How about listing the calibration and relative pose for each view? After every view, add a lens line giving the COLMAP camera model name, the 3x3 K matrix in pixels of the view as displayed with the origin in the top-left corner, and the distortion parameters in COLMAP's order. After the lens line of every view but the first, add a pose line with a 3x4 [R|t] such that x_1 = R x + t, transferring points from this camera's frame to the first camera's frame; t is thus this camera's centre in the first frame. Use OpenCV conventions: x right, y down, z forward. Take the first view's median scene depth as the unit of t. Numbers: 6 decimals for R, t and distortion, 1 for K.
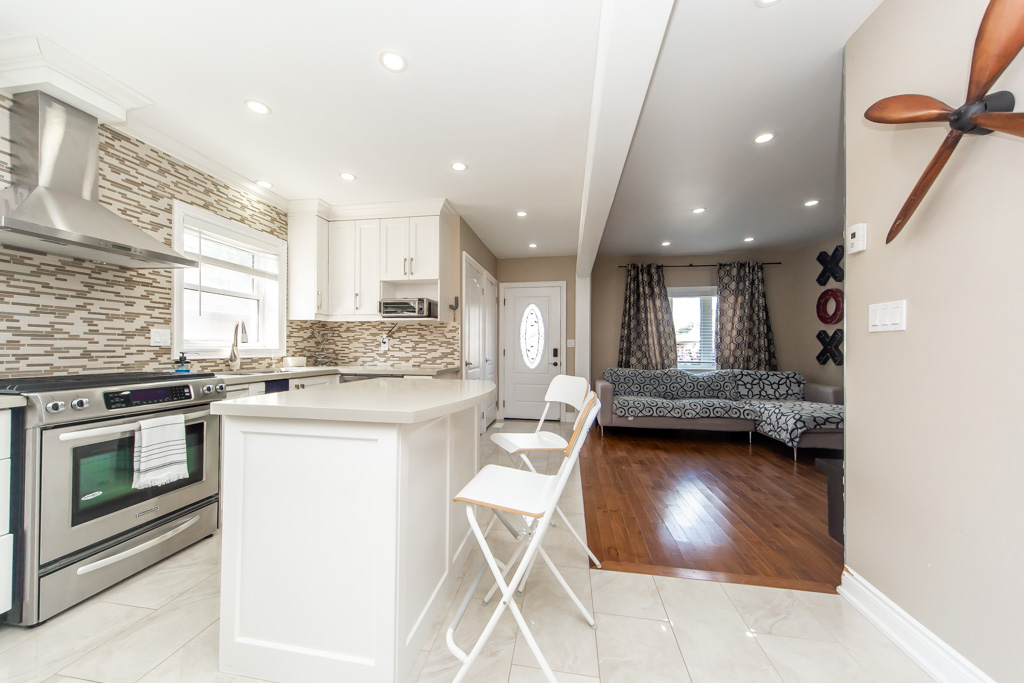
lens RADIAL K [[357.2, 0, 507.9], [0, 357.2, 345.2], [0, 0, 1]] dist [0.006674, -0.001200]
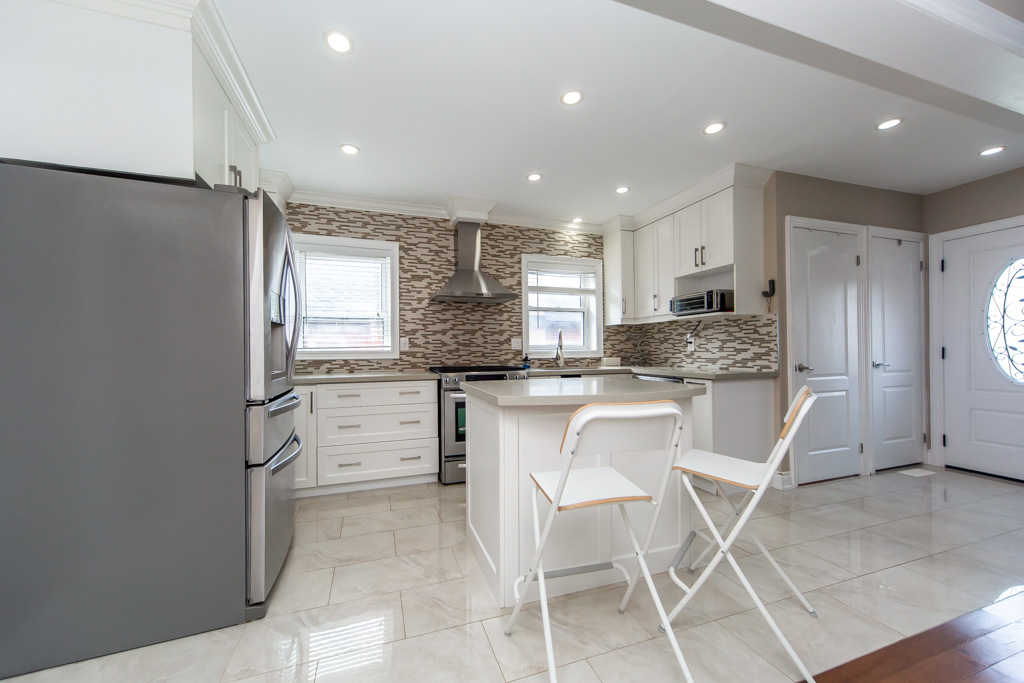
lens RADIAL K [[368.3, 0, 499.8], [0, 368.3, 352.6], [0, 0, 1]] dist [0.005738, -0.000057]
pose [[0.470924, -0.006177, -0.882152, 0.265495], [0.020798, 0.999775, 0.004102, 0.004494], [0.881929, -0.020278, 0.470946, 0.107287]]
